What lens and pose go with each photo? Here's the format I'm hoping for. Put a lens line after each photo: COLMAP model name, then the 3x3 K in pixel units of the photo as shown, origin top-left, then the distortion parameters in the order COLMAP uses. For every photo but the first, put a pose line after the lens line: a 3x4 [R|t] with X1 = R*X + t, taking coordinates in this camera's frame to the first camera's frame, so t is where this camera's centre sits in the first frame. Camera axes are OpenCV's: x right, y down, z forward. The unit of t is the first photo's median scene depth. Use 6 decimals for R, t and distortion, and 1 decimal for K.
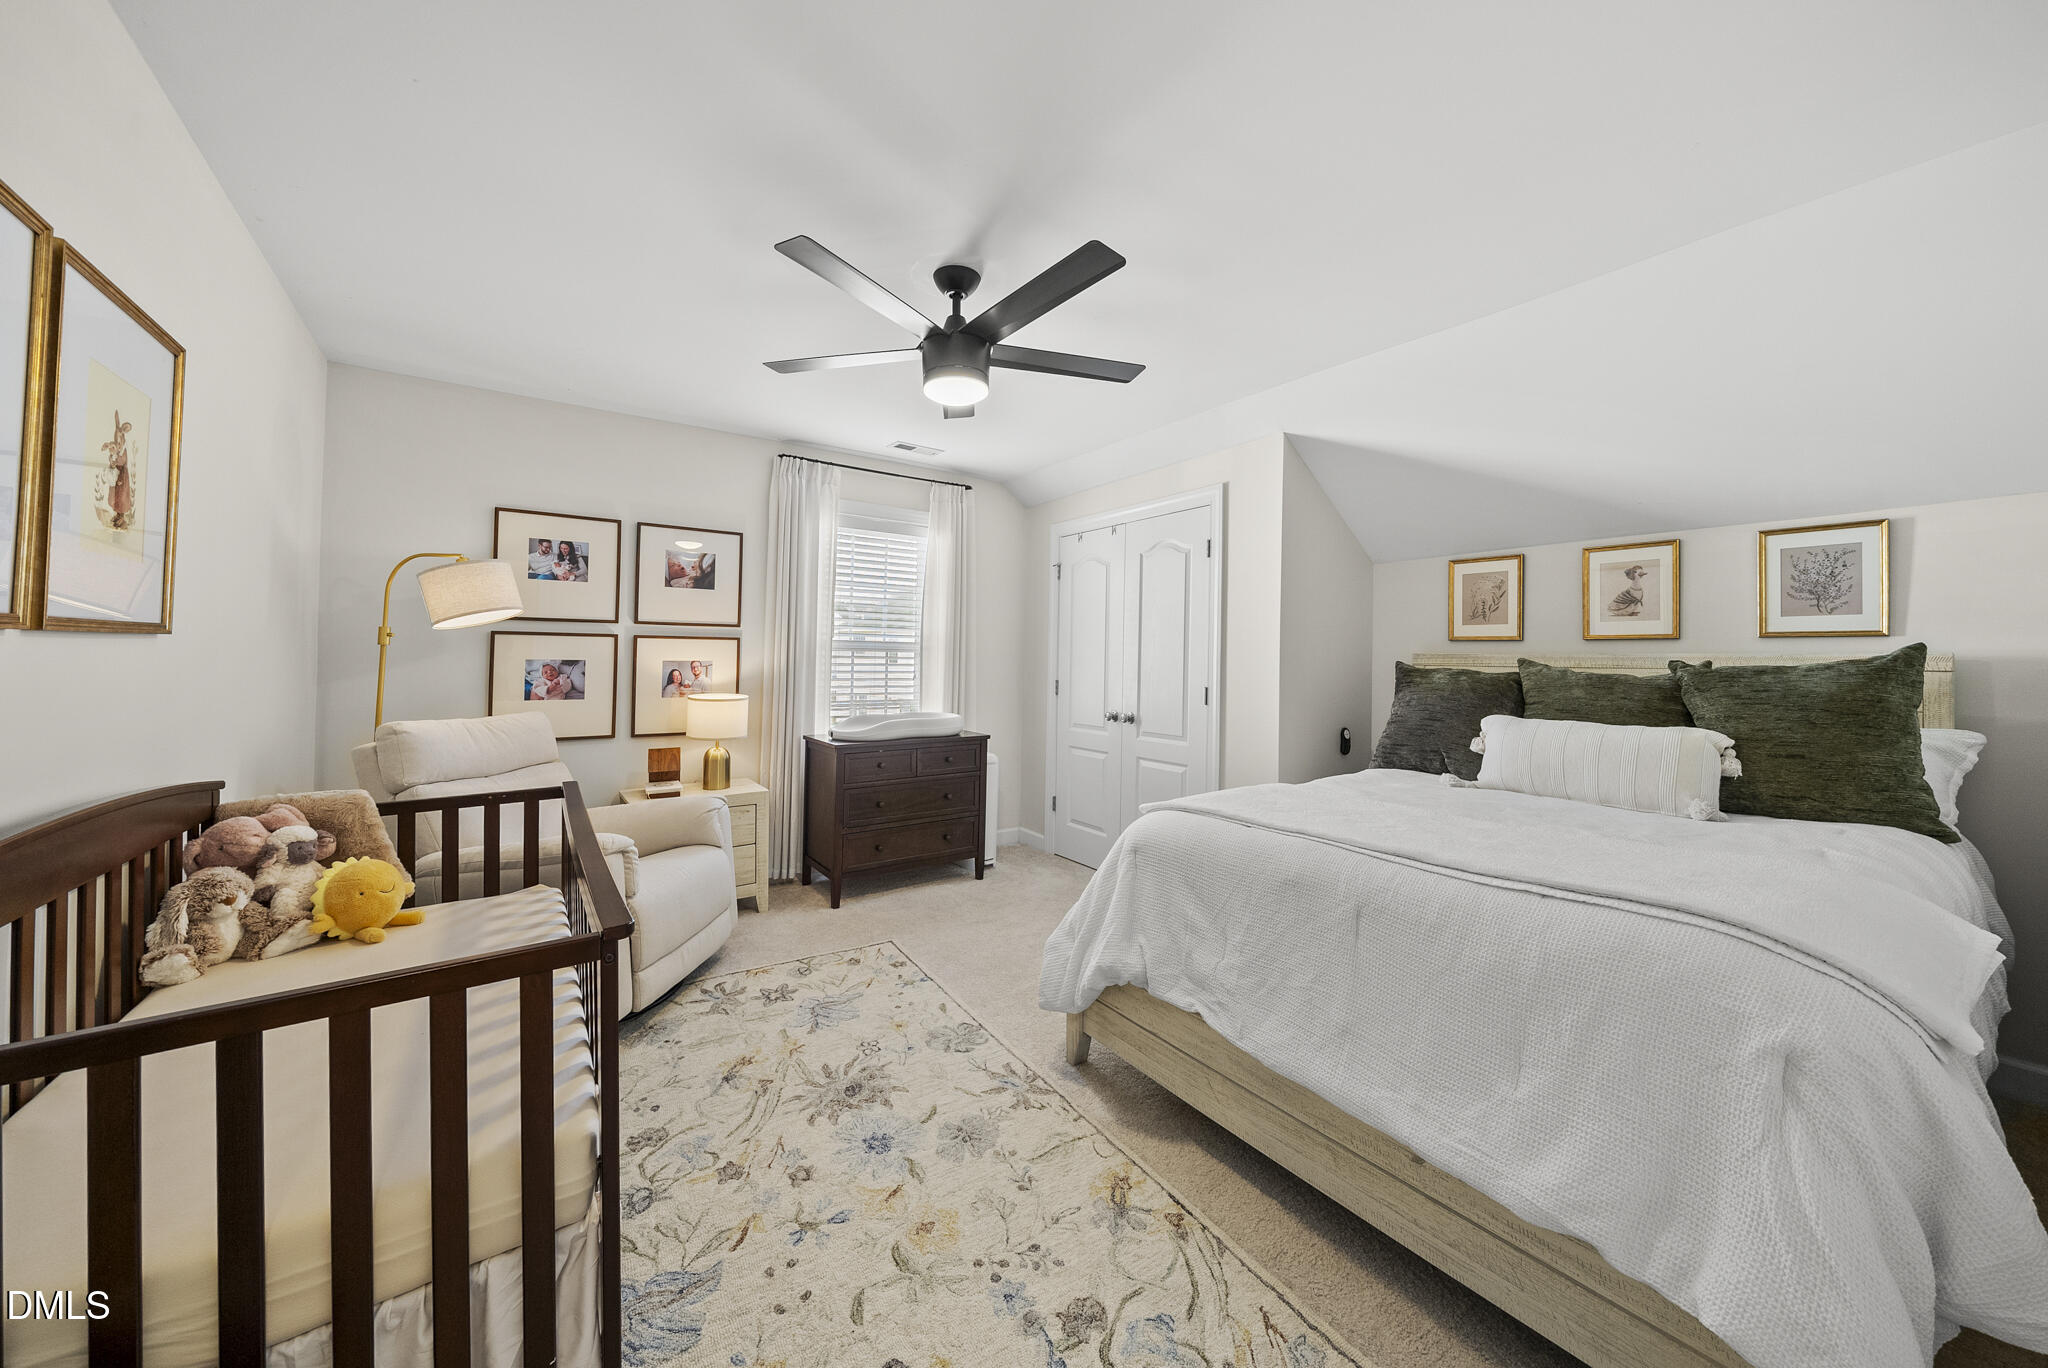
lens RADIAL K [[703.2, 0, 1017.1], [0, 703.2, 661.9], [0, 0, 1]] dist [-0.008278, 0.000129]
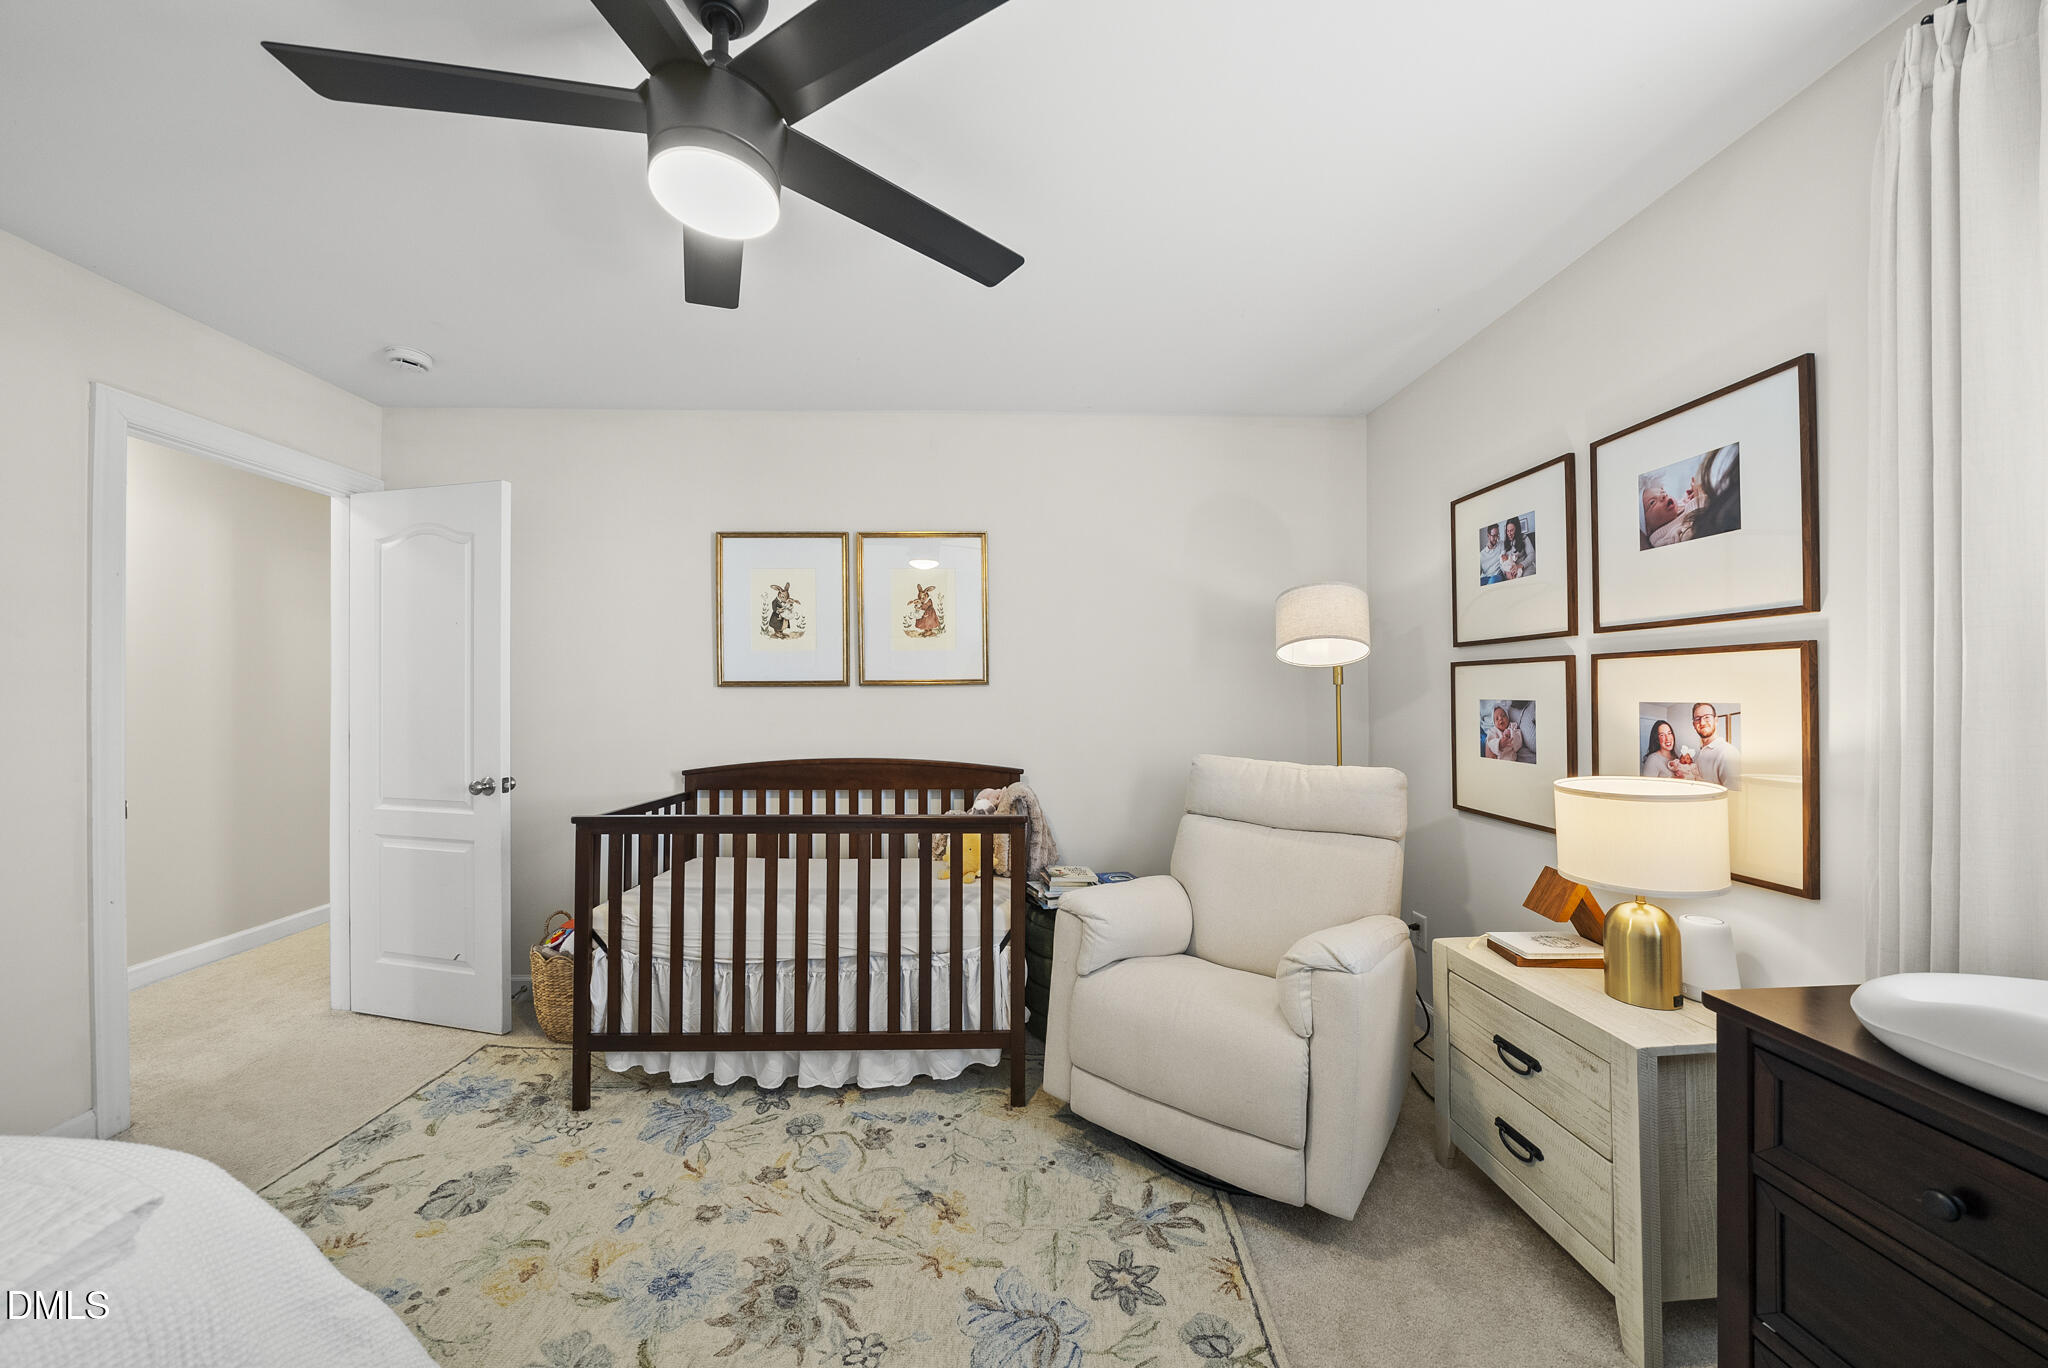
lens RADIAL K [[703.2, 0, 1021.1], [0, 703.2, 685.7], [0, 0, 1]] dist [-0.008278, 0.000129]
pose [[-0.546027, -0.016621, -0.837603, 0.151878], [-0.005415, 0.999852, -0.016311, -0.003332], [0.837750, -0.004370, -0.546036, 0.989032]]
